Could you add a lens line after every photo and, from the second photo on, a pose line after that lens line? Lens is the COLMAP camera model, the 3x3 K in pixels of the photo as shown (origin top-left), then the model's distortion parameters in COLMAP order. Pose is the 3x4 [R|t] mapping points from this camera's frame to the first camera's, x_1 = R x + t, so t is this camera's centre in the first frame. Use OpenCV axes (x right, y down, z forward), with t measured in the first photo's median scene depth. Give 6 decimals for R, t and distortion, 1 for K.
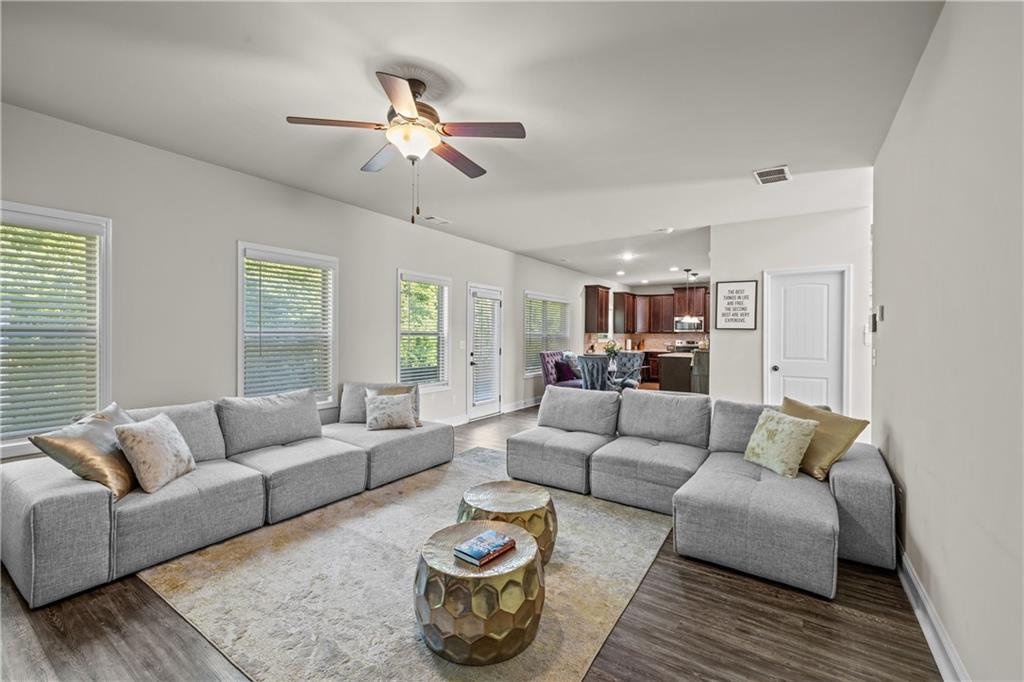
lens RADIAL K [[431.7, 0, 506.7], [0, 431.7, 339.1], [0, 0, 1]] dist [0.002537, 0.000864]
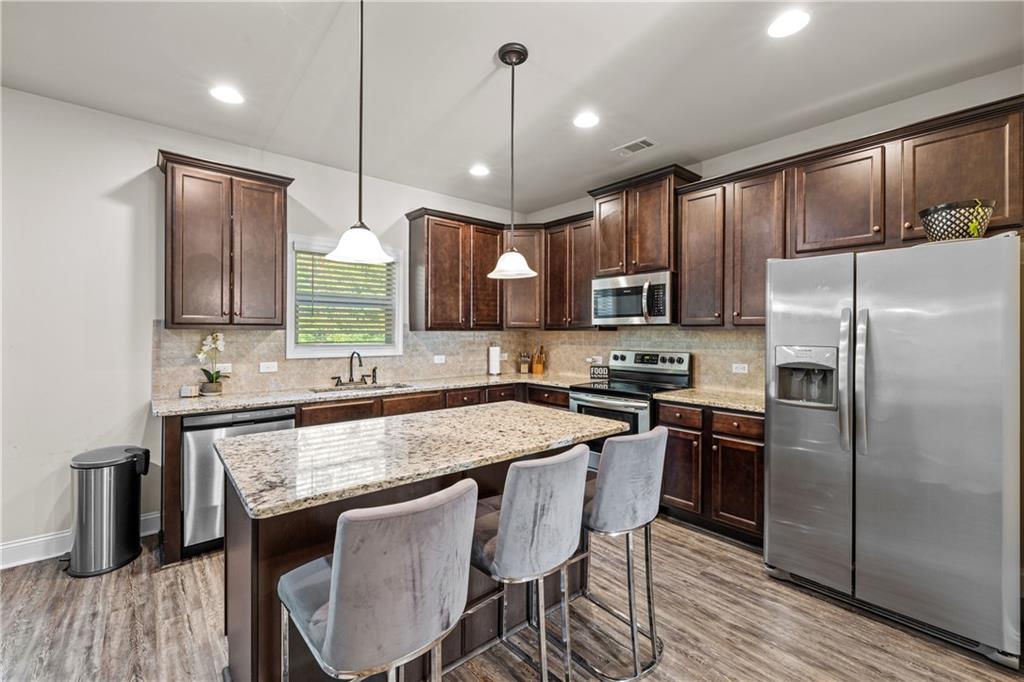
lens RADIAL K [[431.7, 0, 506.6], [0, 431.7, 338.0], [0, 0, 1]] dist [0.002537, 0.000864]
pose [[0.961482, -0.000335, -0.274868, 0.417153], [-0.000758, 0.999992, -0.003869, -0.005679], [0.274868, 0.003928, 0.961474, 0.673075]]
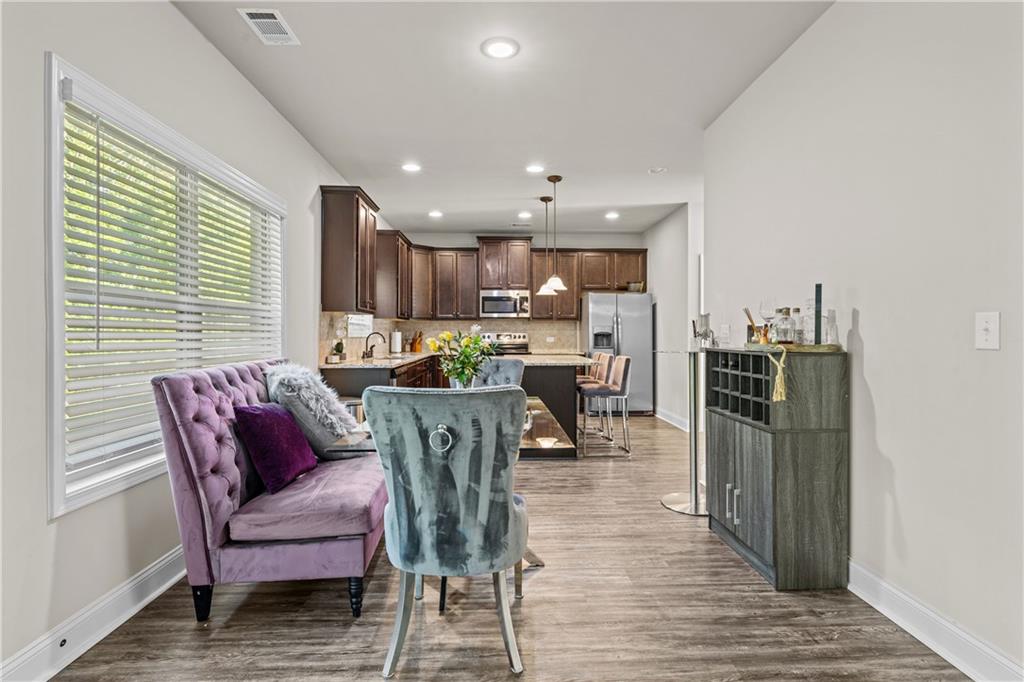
lens RADIAL K [[502.6, 0, 514.9], [0, 502.6, 334.7], [0, 0, 1]] dist [0.002613, 0.000056]
pose [[0.806723, -0.006787, 0.590891, 0.049811], [0.012855, 0.999899, -0.006066, 0.009728], [-0.590790, 0.012489, 0.806729, 0.467648]]
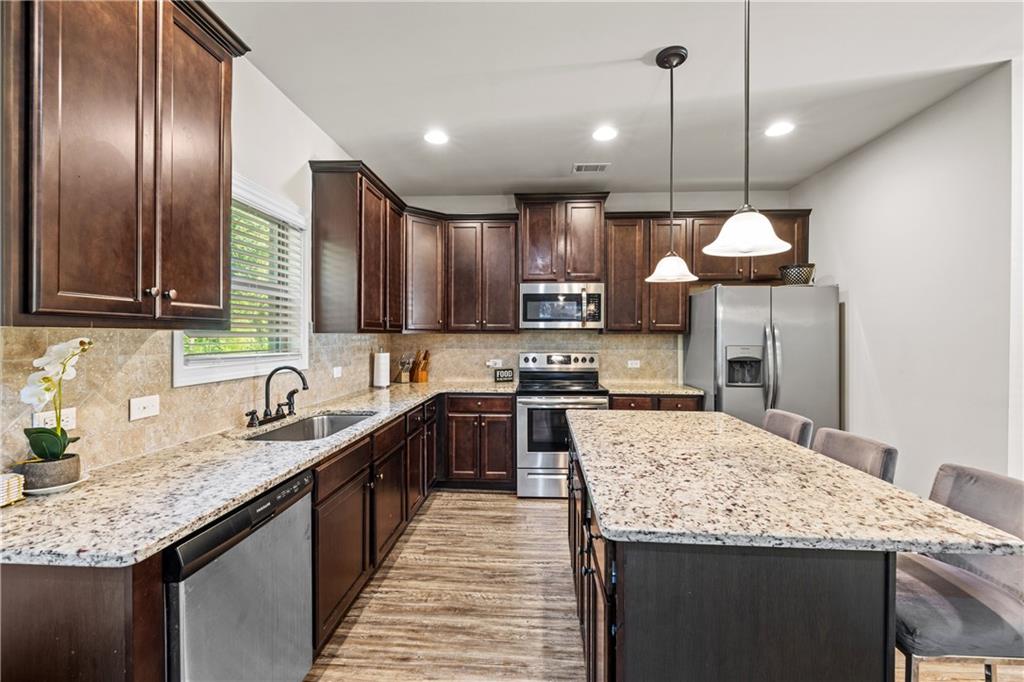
lens RADIAL K [[431.7, 0, 511.7], [0, 431.7, 341.9], [0, 0, 1]] dist [0.002537, 0.000864]
pose [[0.862542, -0.009272, 0.505900, 0.218247], [0.008034, 0.999957, 0.004629, -0.007995], [-0.505921, 0.000072, 0.862580, 0.725787]]
